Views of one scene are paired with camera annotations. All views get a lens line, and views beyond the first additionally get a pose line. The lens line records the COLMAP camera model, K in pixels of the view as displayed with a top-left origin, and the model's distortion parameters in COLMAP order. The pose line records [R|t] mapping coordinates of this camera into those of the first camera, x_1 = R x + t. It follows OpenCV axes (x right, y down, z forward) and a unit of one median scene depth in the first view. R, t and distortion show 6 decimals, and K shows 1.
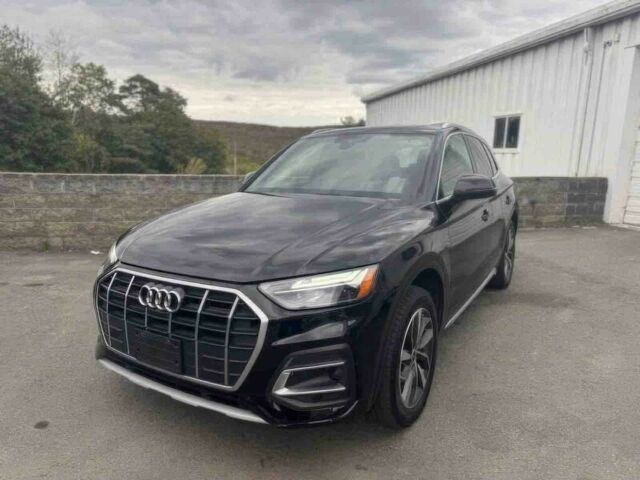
lens RADIAL K [[441.9, 0, 323.8], [0, 441.9, 236.9], [0, 0, 1]] dist [0.029786, -0.021645]
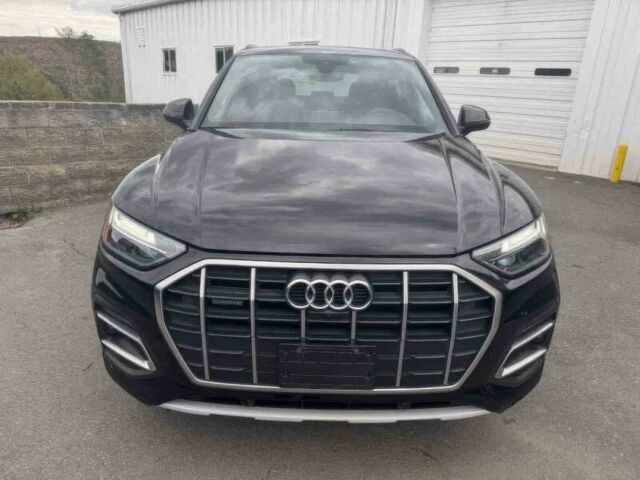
lens RADIAL K [[441.9, 0, 320.2], [0, 441.9, 243.8], [0, 0, 1]] dist [0.029786, -0.021645]
pose [[0.864224, -0.144005, 0.482058, -0.710350], [0.061230, 0.981144, 0.183324, -0.063611], [-0.499368, -0.128916, 0.856745, 0.446788]]
